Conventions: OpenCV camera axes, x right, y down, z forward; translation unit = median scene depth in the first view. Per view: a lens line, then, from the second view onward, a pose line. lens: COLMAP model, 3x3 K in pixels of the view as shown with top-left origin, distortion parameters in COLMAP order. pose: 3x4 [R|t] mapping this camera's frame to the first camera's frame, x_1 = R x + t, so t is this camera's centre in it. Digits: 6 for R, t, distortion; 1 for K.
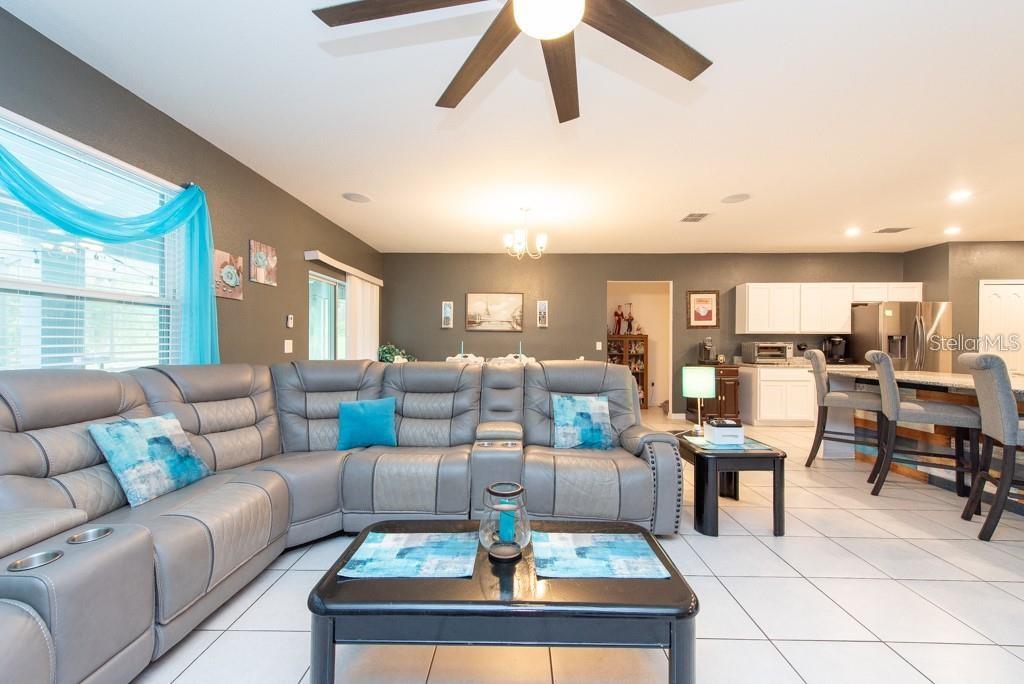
lens RADIAL K [[402.9, 0, 512.7], [0, 402.9, 344.9], [0, 0, 1]] dist [0.016598, -0.004275]
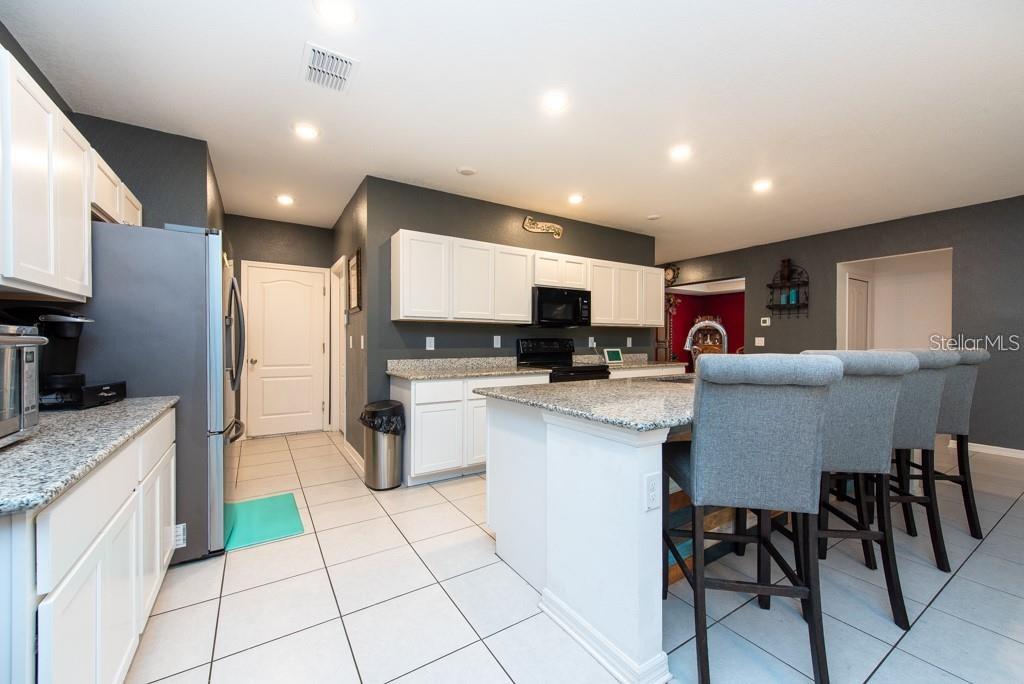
lens RADIAL K [[402.9, 0, 513.0], [0, 402.9, 344.9], [0, 0, 1]] dist [0.016598, -0.004275]
pose [[-0.554795, -0.014851, 0.831854, 0.388254], [-0.000342, 0.999845, 0.017623, -0.000756], [-0.831987, 0.009492, -0.554714, 0.903805]]
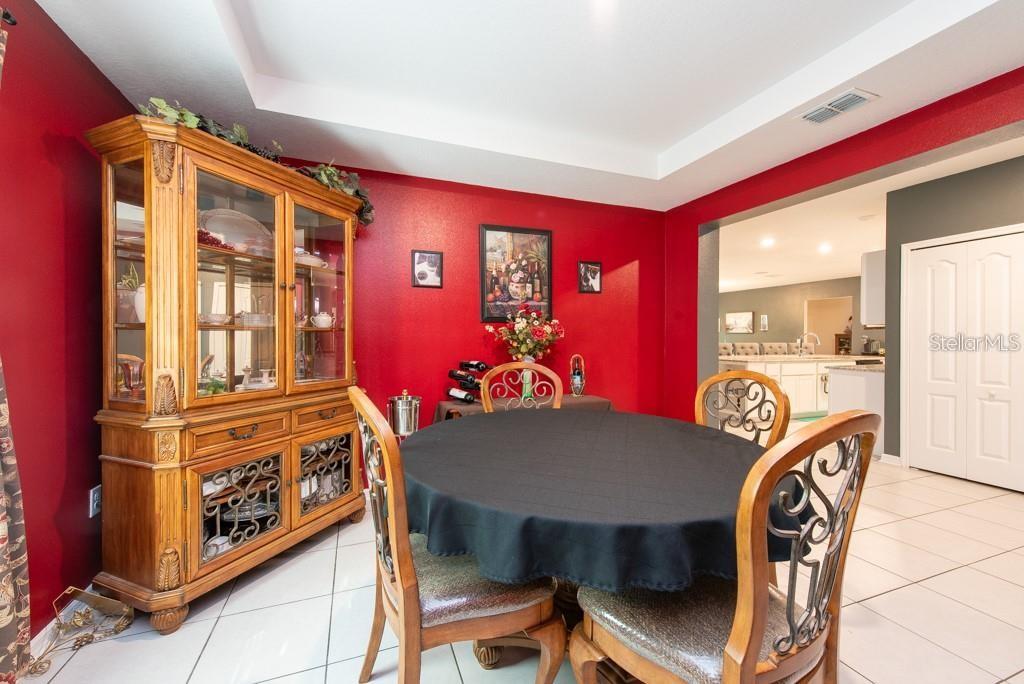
lens RADIAL K [[402.9, 0, 503.4], [0, 402.9, 341.5], [0, 0, 1]] dist [0.016598, -0.004275]
pose [[0.362229, 0.002648, -0.932086, 1.402465], [-0.004723, 0.999988, 0.001005, 0.008049], [0.932077, 0.004038, 0.362237, -0.748424]]
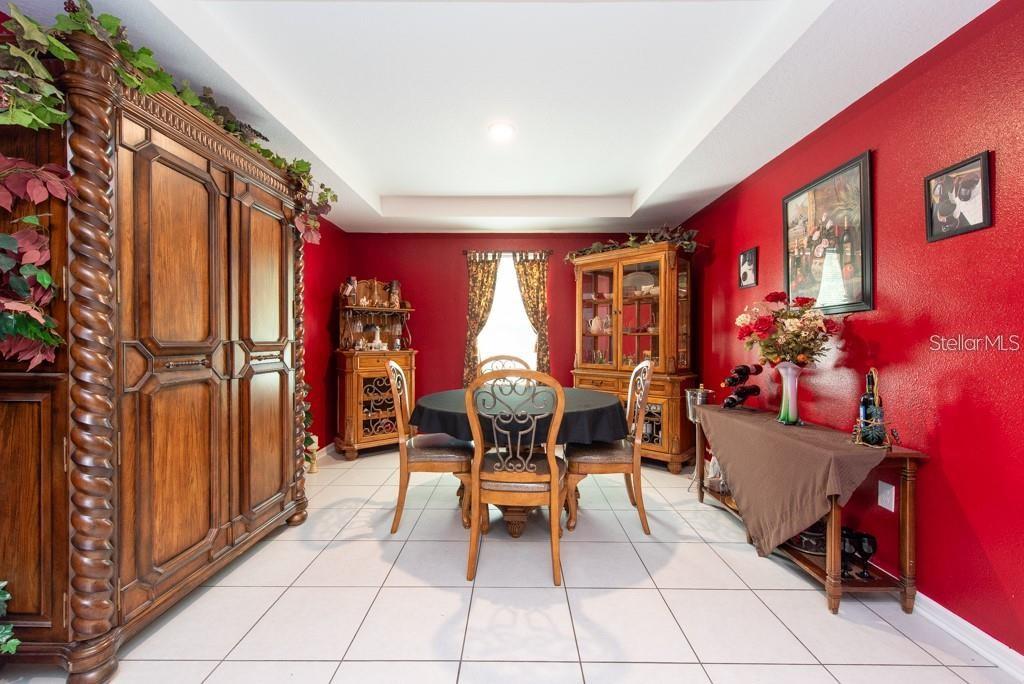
lens RADIAL K [[402.9, 0, 506.0], [0, 402.9, 342.8], [0, 0, 1]] dist [0.016598, -0.004275]
pose [[-0.999974, -0.005689, -0.004491, 1.178653], [-0.005728, 0.999946, 0.008688, 0.007061], [0.004442, 0.008714, -0.999952, -0.105282]]
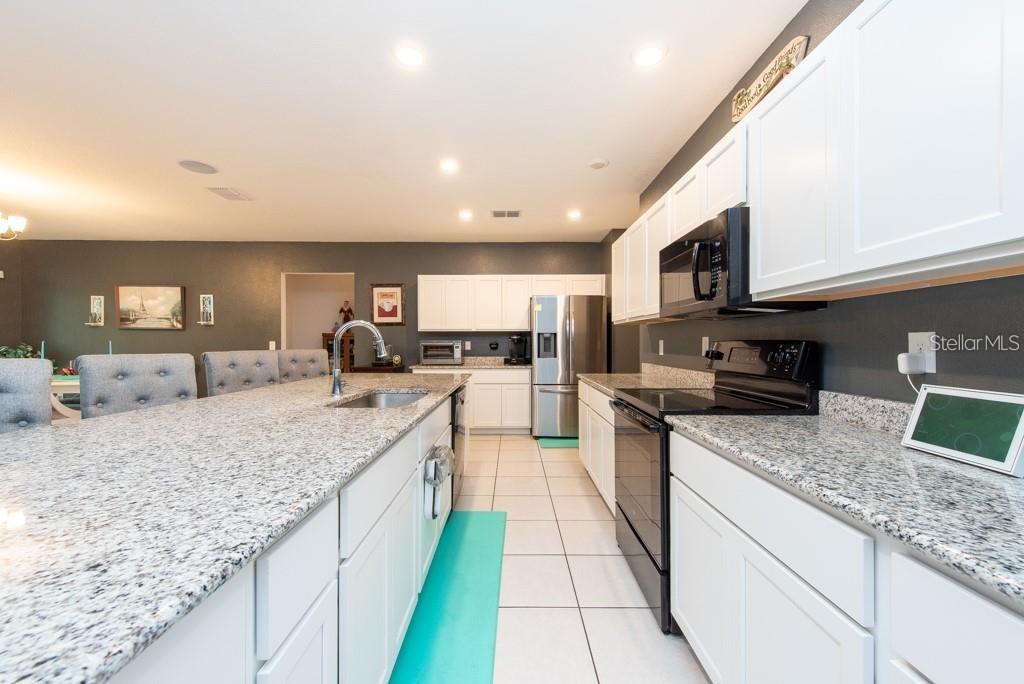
lens RADIAL K [[402.9, 0, 516.0], [0, 402.9, 345.5], [0, 0, 1]] dist [0.016598, -0.004275]
pose [[0.999691, -0.004606, 0.024412, 0.780267], [0.004550, 0.999987, 0.002309, 0.002787], [-0.024422, -0.002197, 0.999699, 0.099489]]
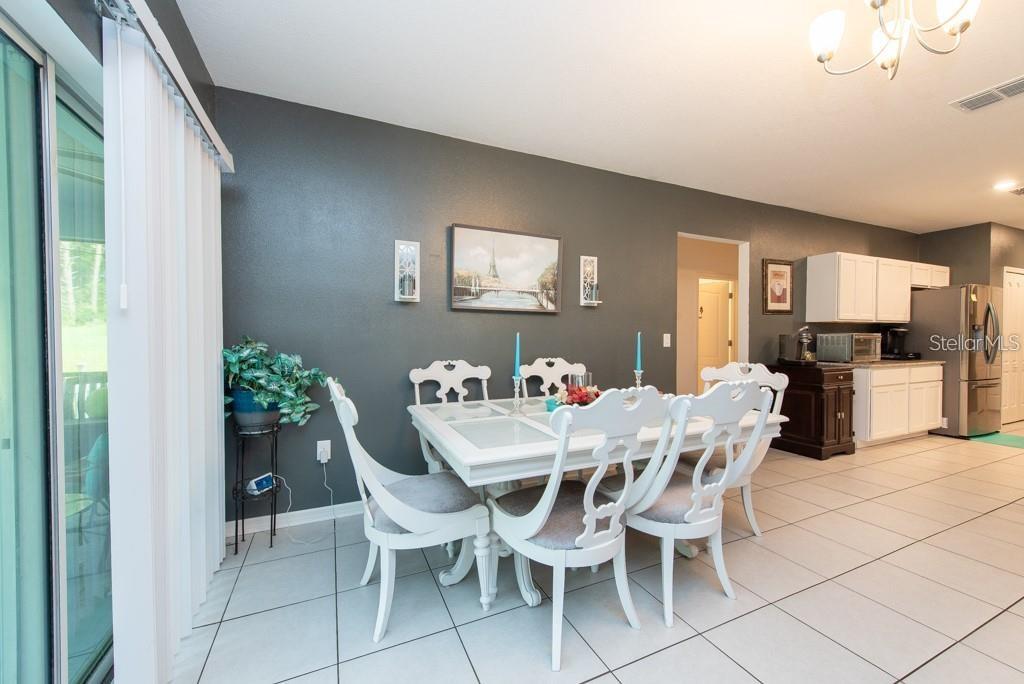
lens RADIAL K [[402.9, 0, 511.9], [0, 402.9, 342.7], [0, 0, 1]] dist [0.016598, -0.004275]
pose [[0.899762, -0.012452, 0.436204, -0.269479], [0.006264, 0.999858, 0.015622, -0.004860], [-0.436337, -0.011324, 0.899712, 0.602704]]
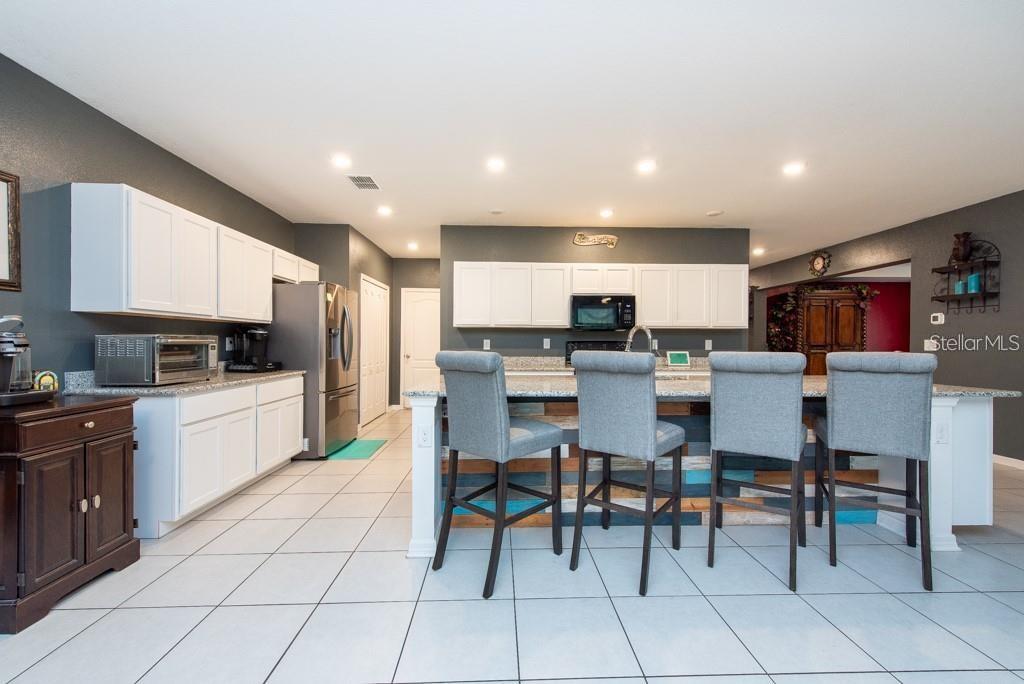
lens RADIAL K [[402.9, 0, 510.5], [0, 402.9, 343.9], [0, 0, 1]] dist [0.016598, -0.004275]
pose [[-0.051507, -0.009522, 0.998627, 0.162508], [-0.000132, 0.999955, 0.009528, -0.001061], [-0.998673, 0.000358, -0.051506, 0.651224]]
